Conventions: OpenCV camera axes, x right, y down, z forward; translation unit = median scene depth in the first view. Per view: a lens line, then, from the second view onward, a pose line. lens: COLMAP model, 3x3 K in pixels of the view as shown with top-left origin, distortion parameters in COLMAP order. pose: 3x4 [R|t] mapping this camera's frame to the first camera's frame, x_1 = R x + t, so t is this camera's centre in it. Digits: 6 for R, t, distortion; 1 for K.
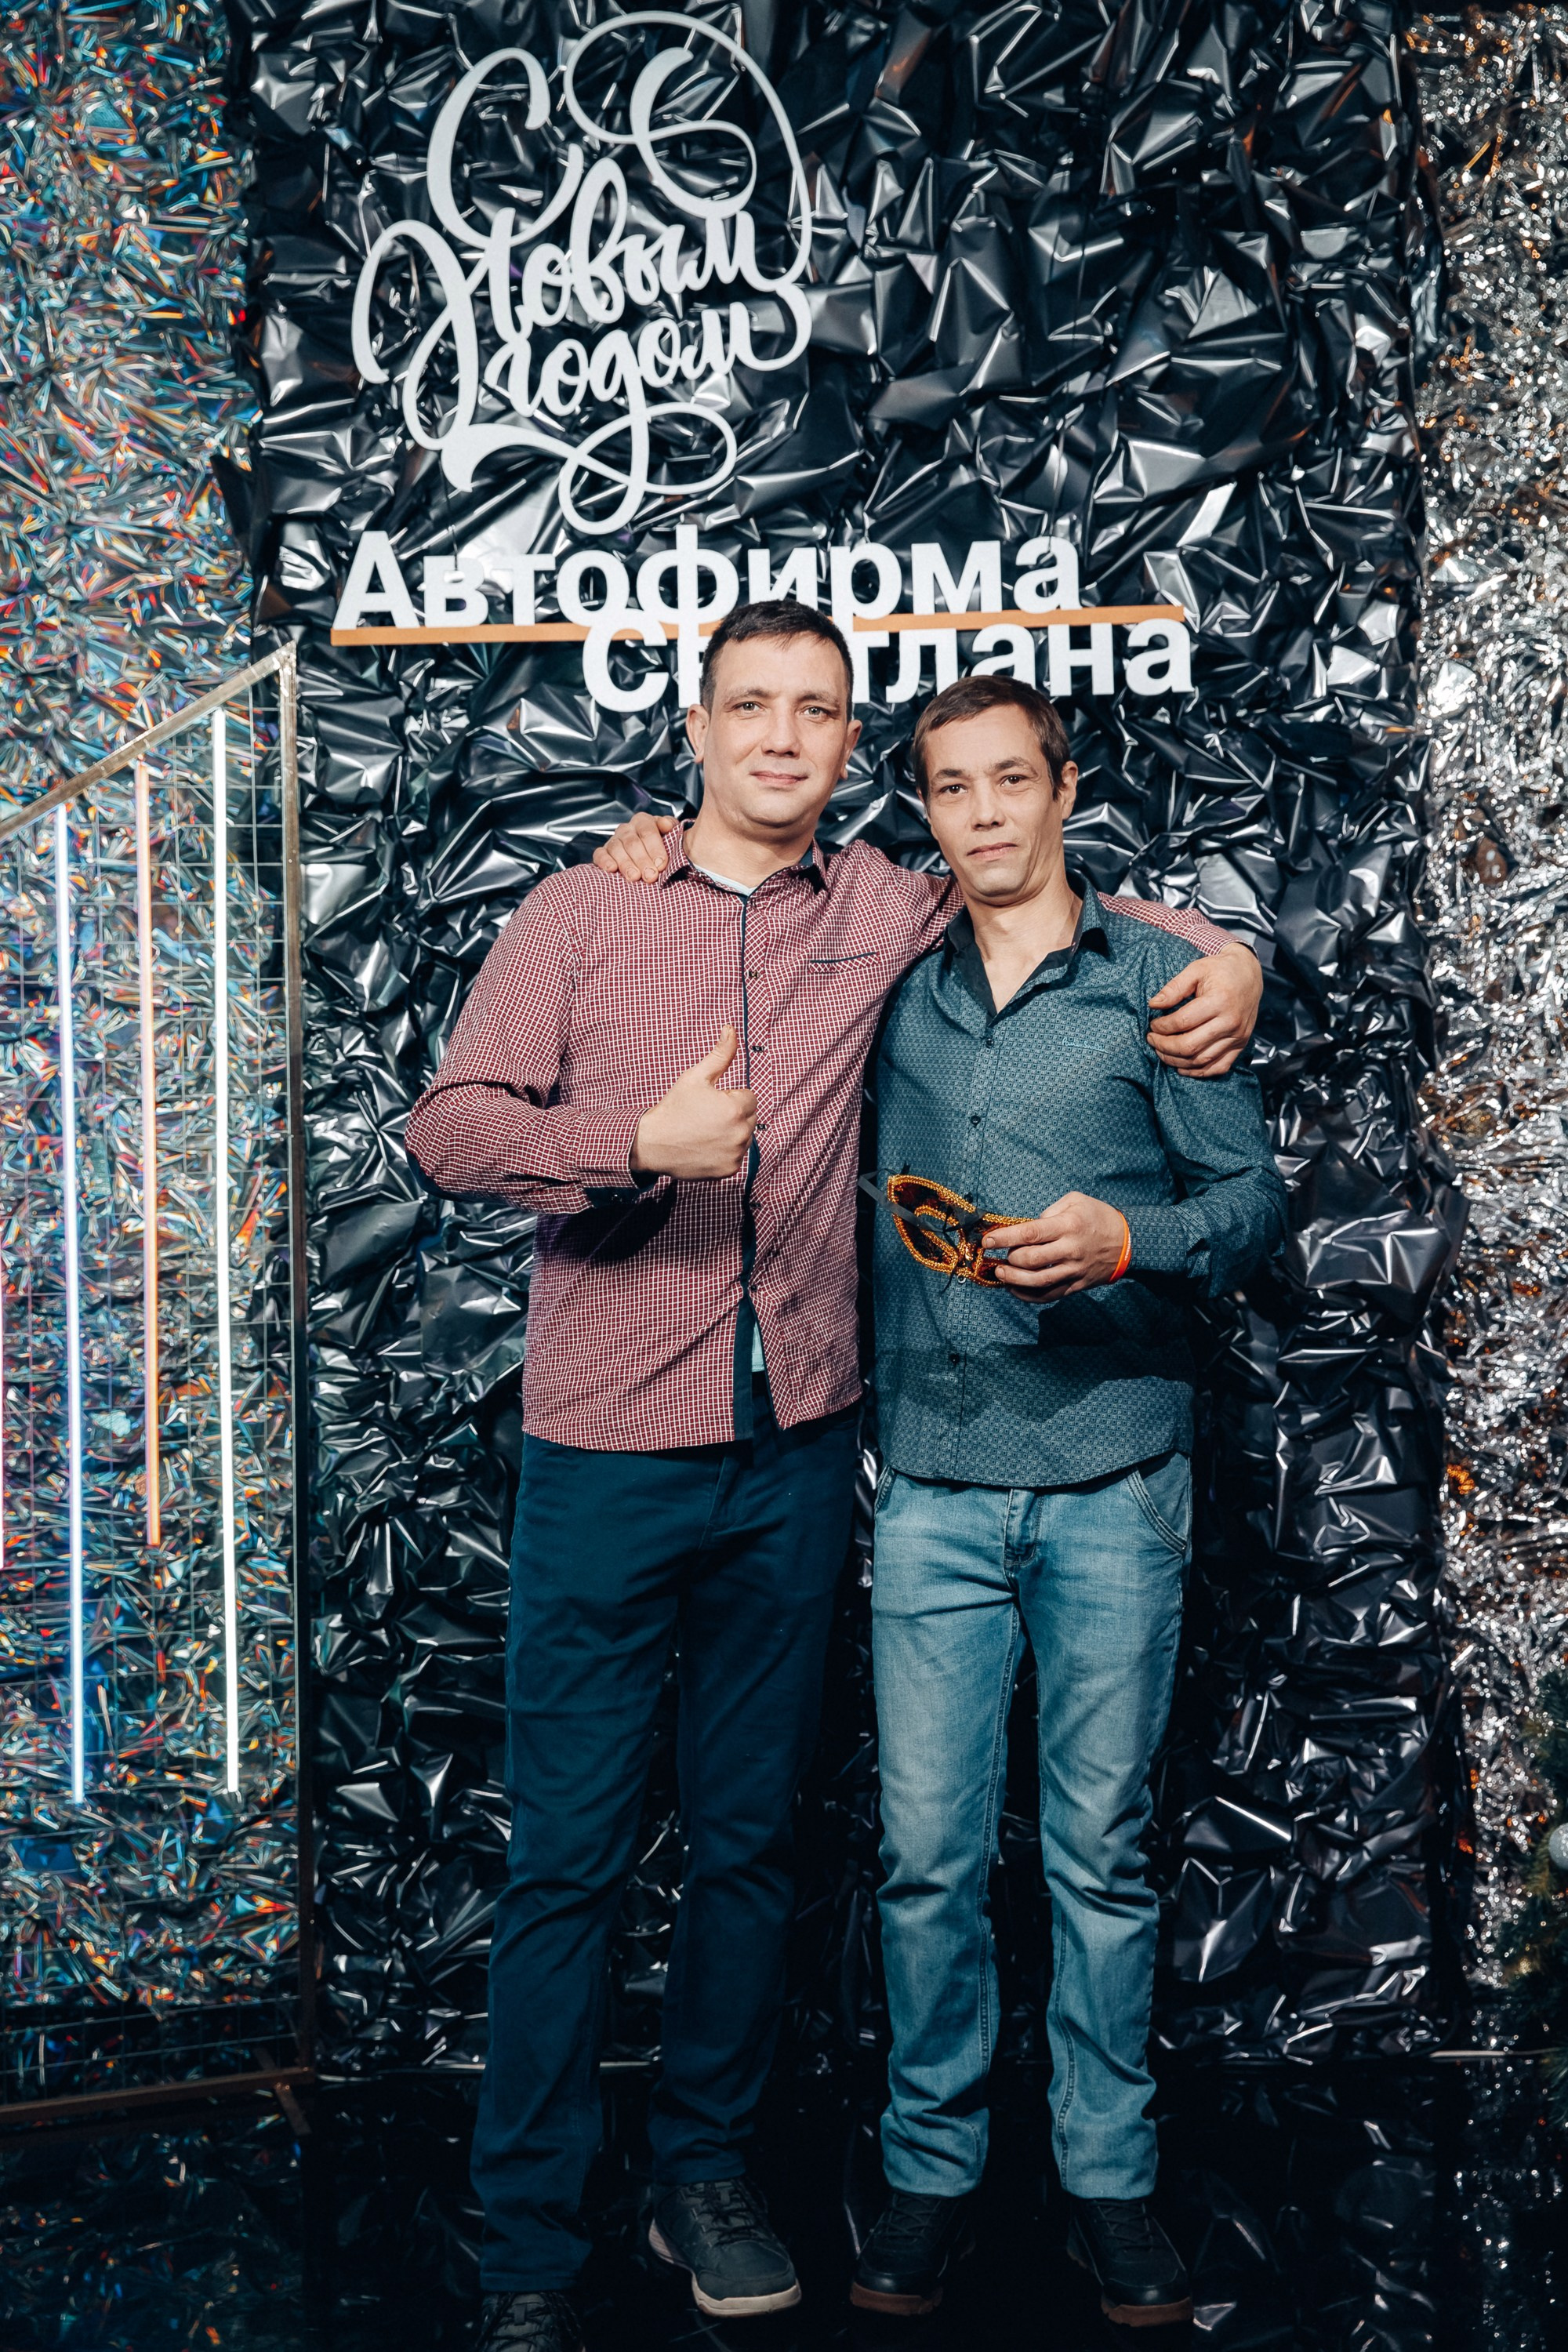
lens RADIAL K [[3098.3, 0, 788.6], [0, 3098.3, 1172.2], [0, 0, 1]] dist [0.061536, 0.096729]
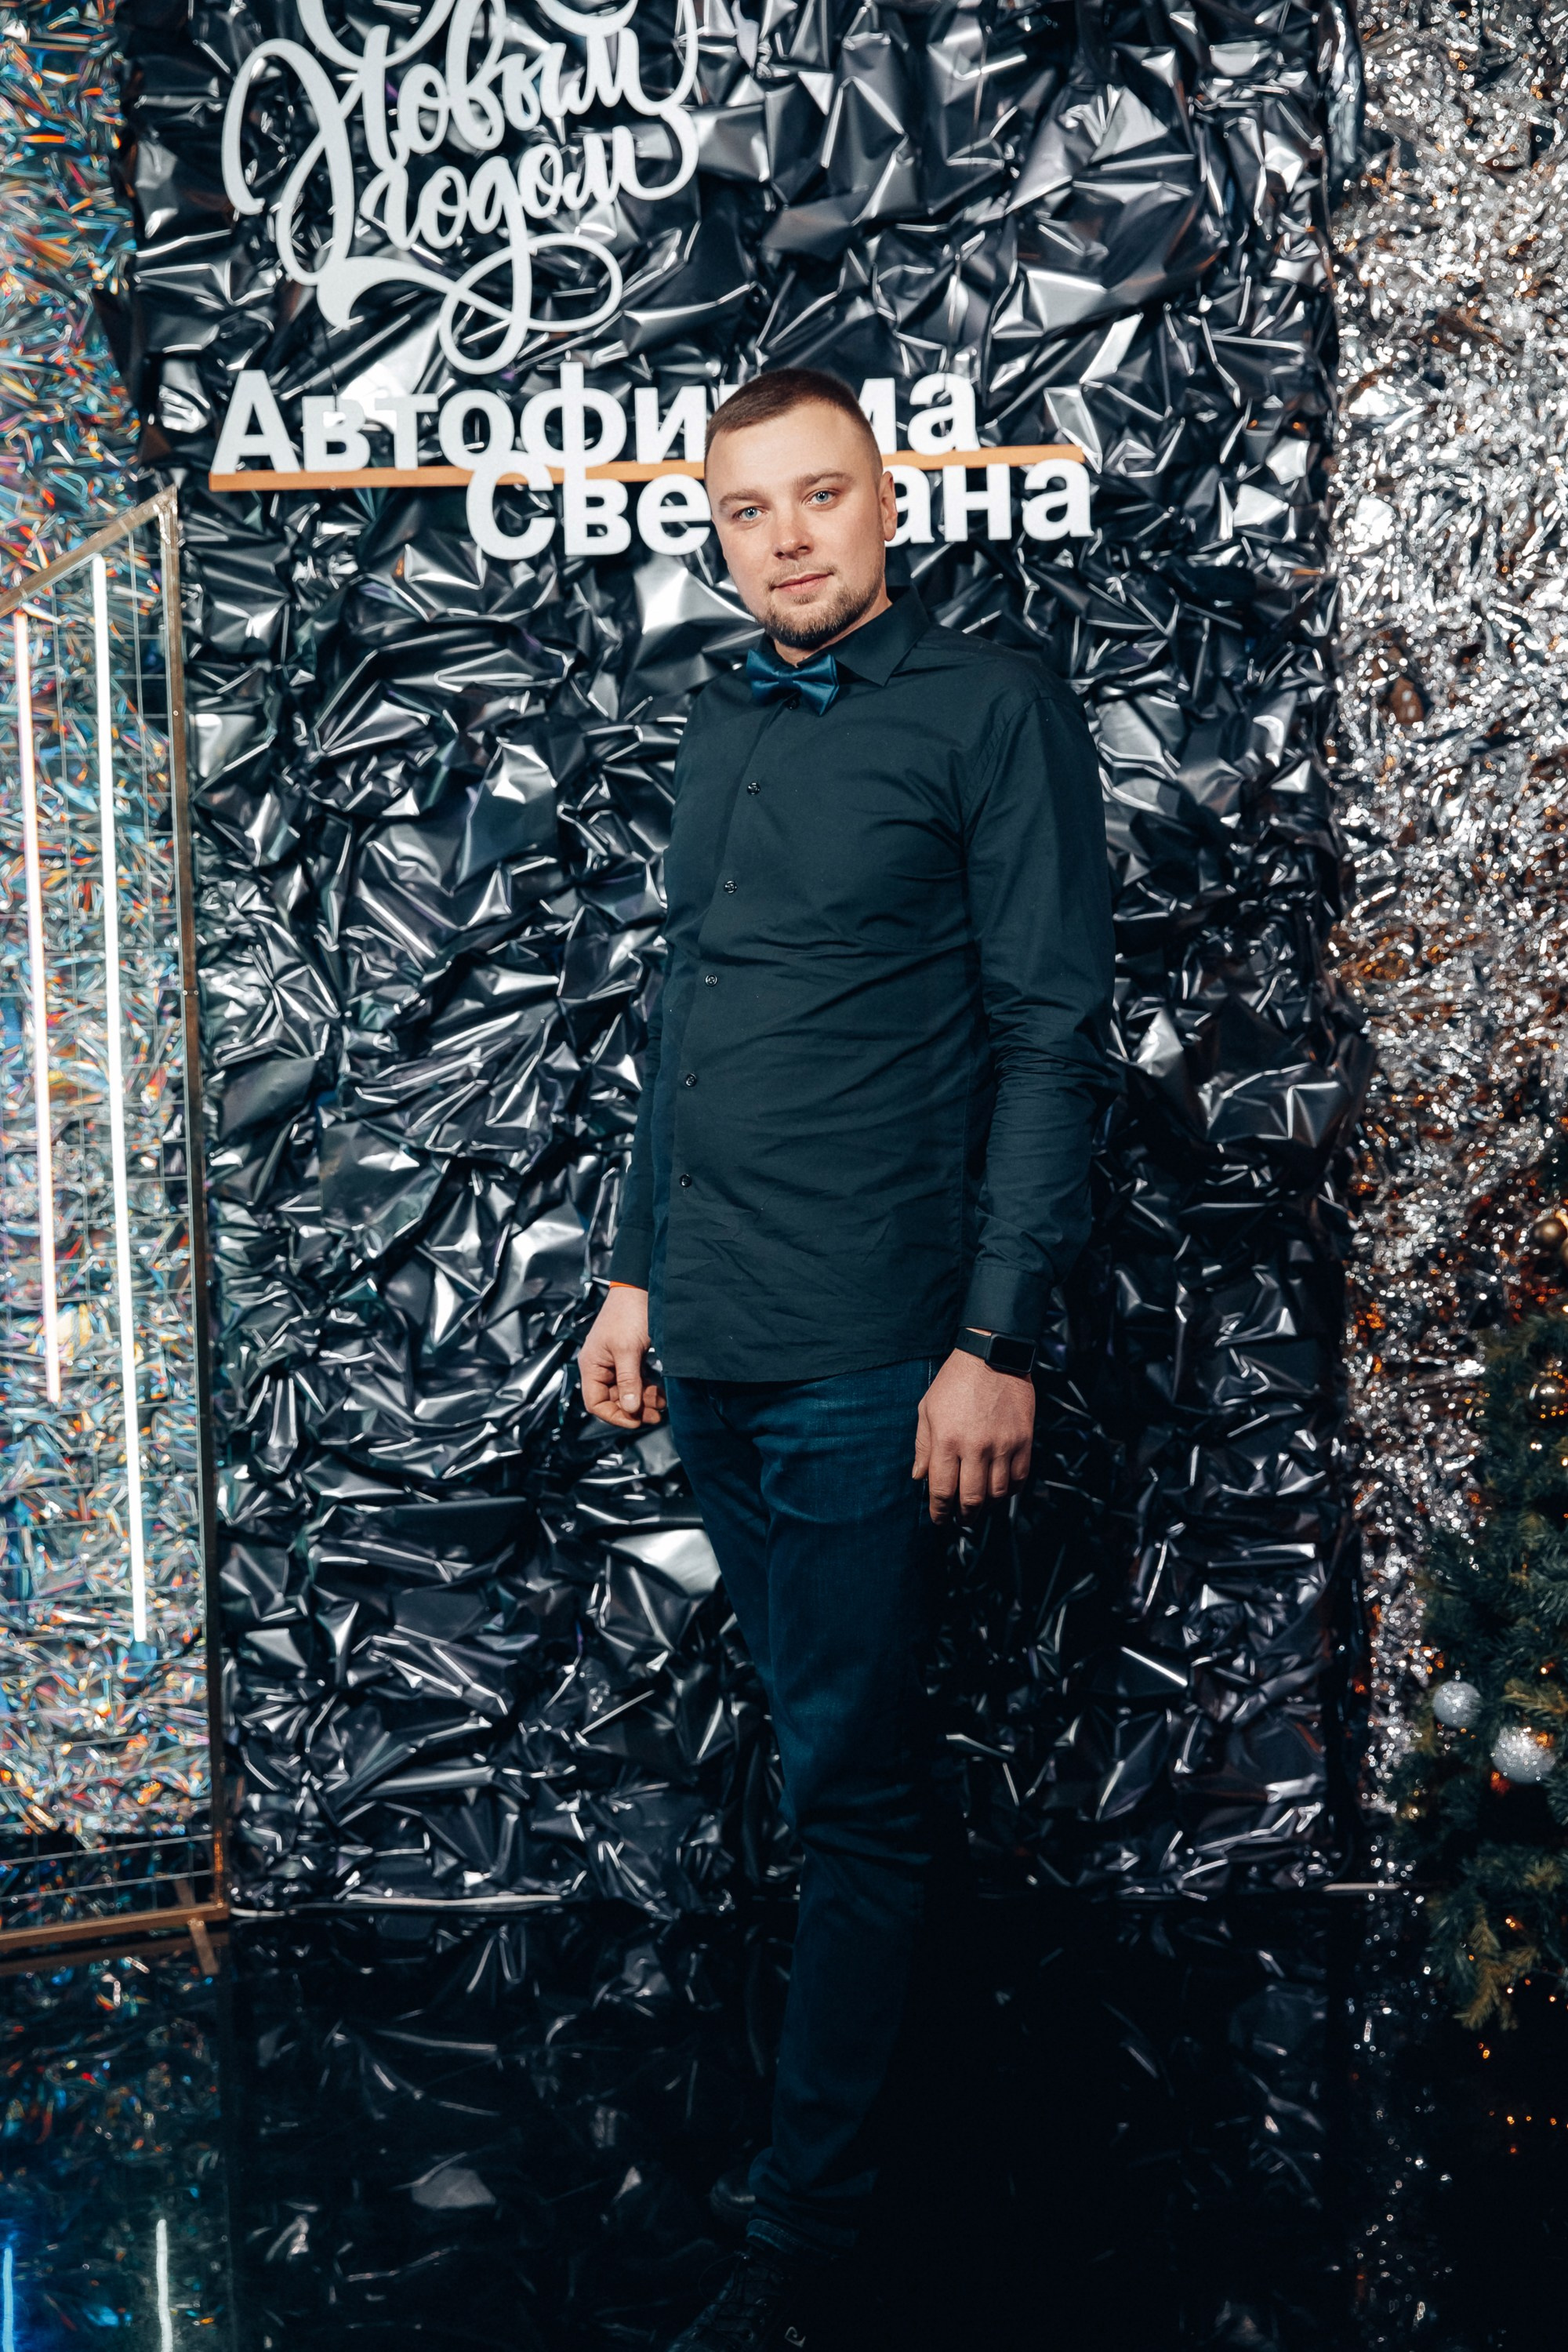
lens RADIAL K [[2884.4, 0, 784.0], [0, 2884.4, 1176.0], [0, 0, 1]] dist [0.043382, 0.133052]
pose [[0.999903, -0.002187, -0.013778, 0.044716], [0.003287, 0.996764, 0.080316, -0.027074], [0.013557, -0.080354, 0.996674, 0.076360]]
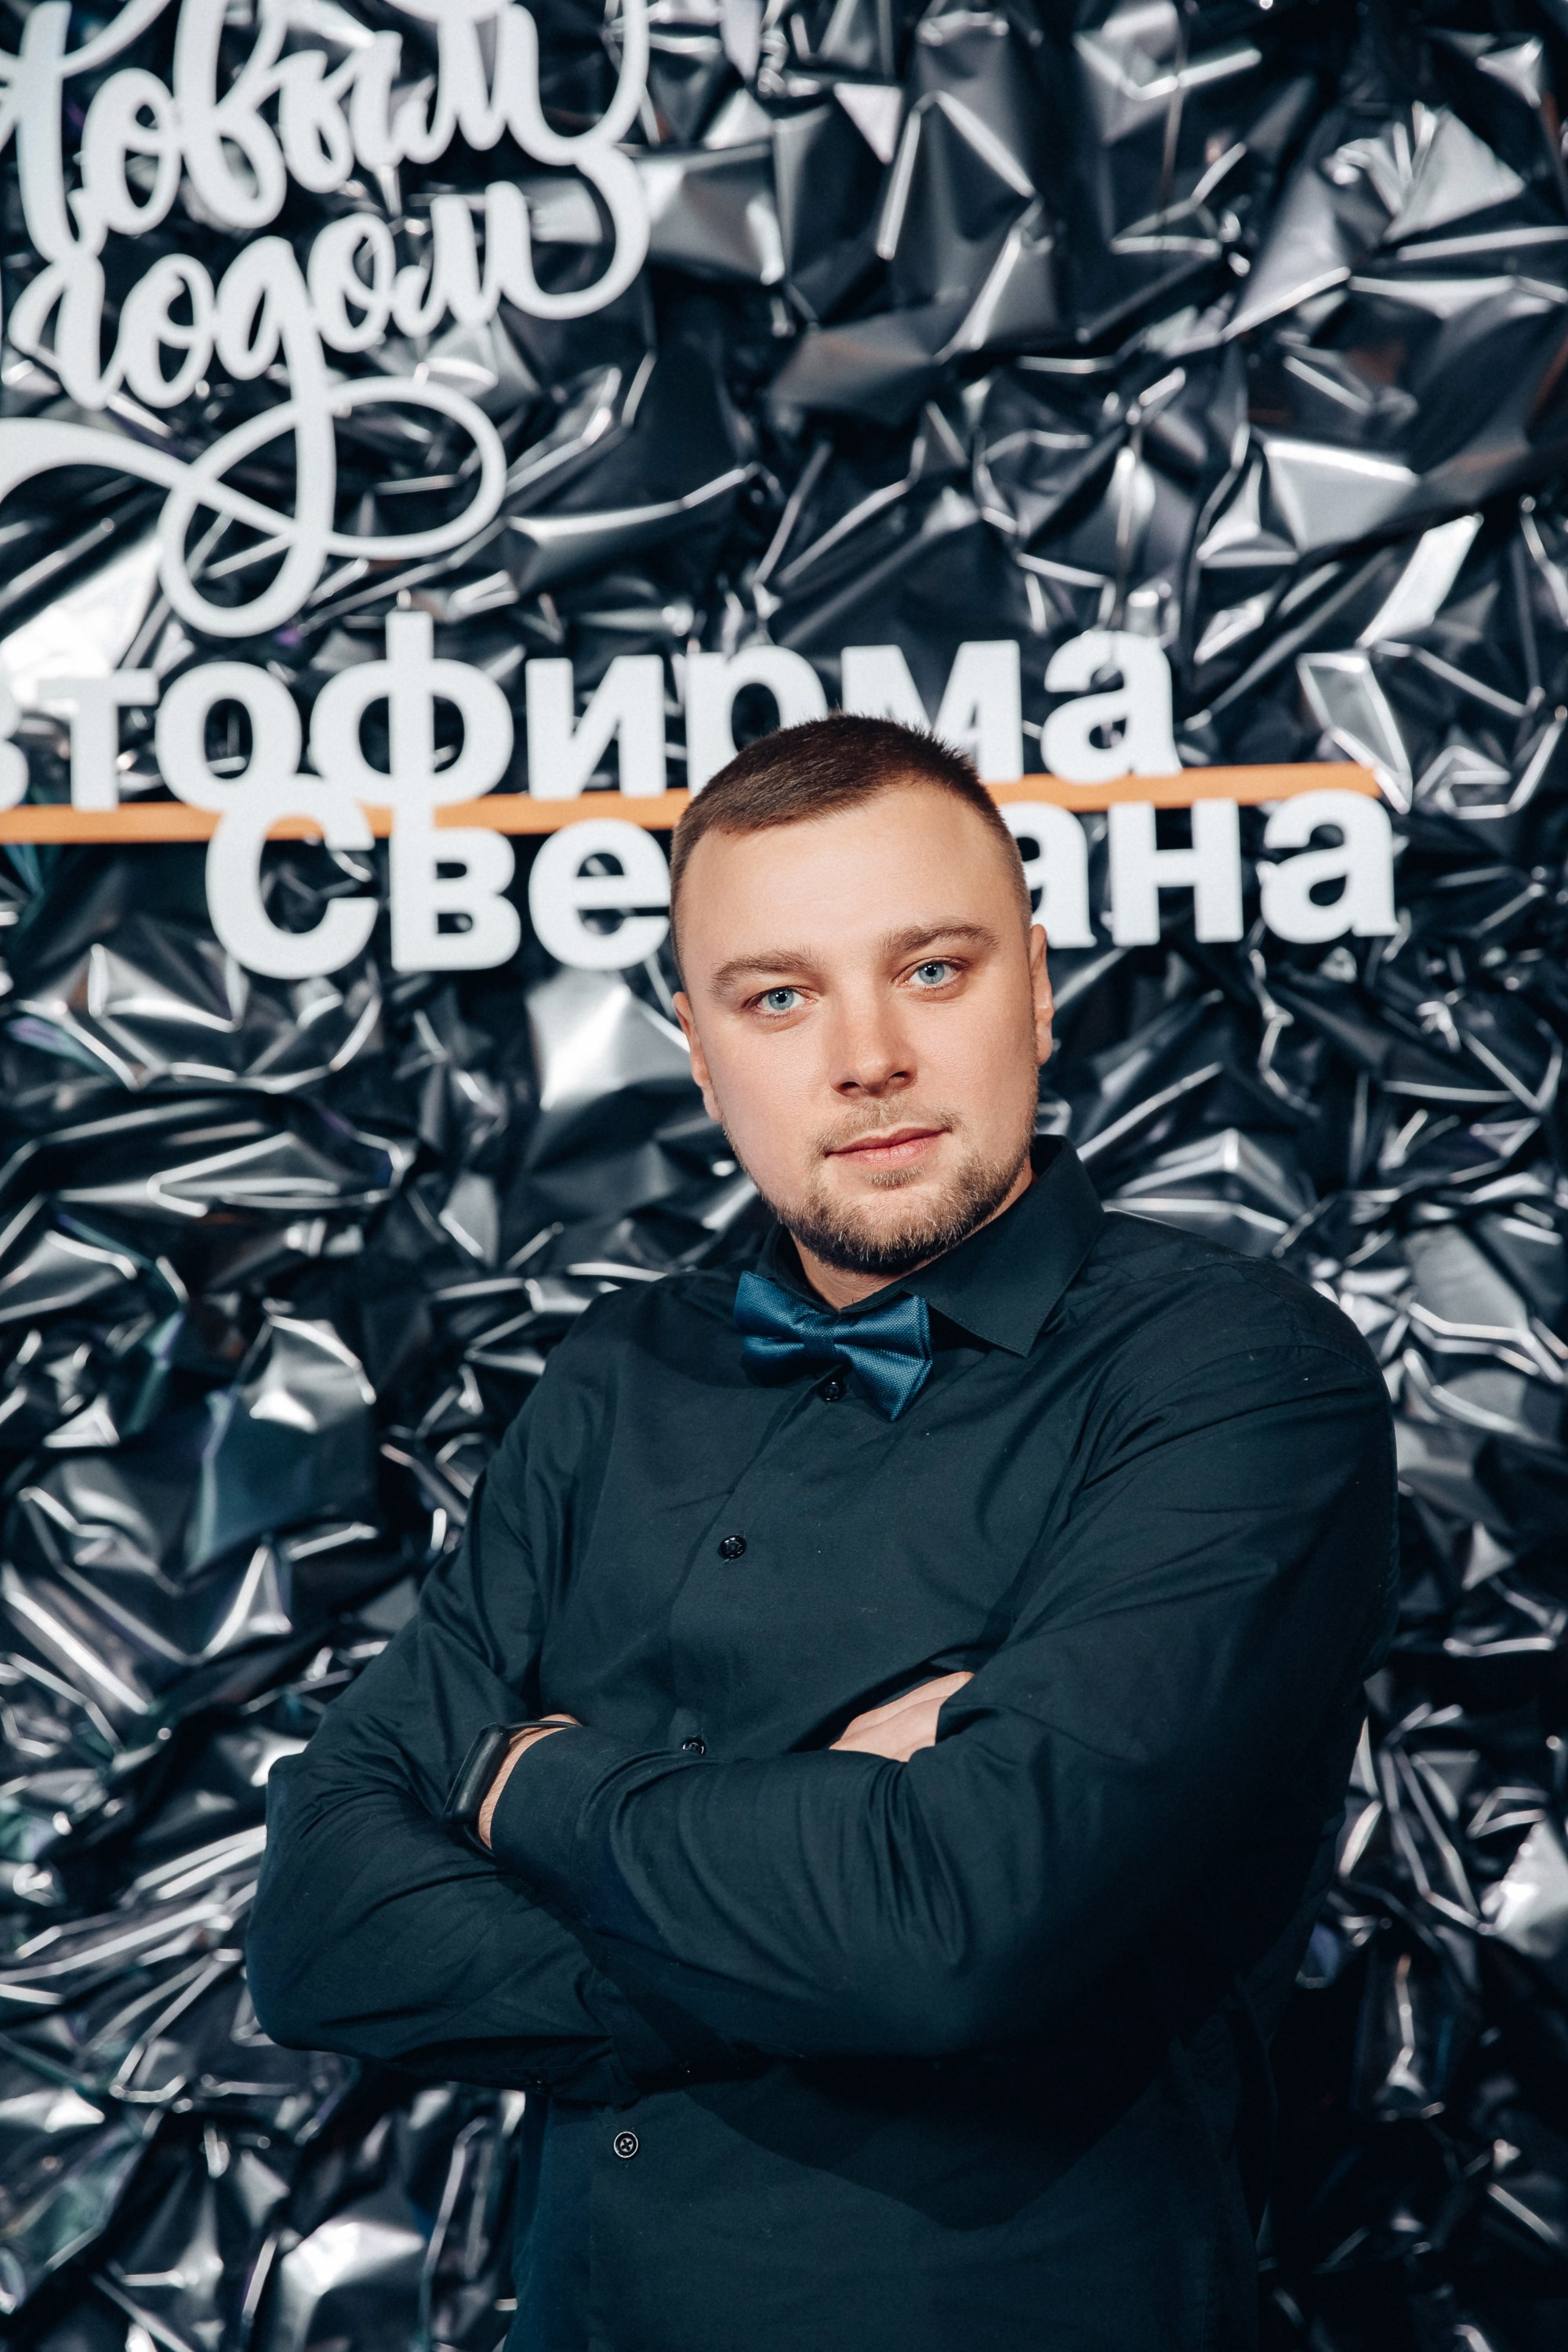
lens RADIAL K [[4101.9, 0, 784.0], [0, 4101.9, 1176.0], [0, 0, 1]] dist [0.168673, 0.073372]
pose [[0.999667, -0.004199, -0.025469, 0.045696], [0.003473, 0.999588, -0.028501, -0.093820], [0.025579, 0.028403, 0.999269, 0.314970]]
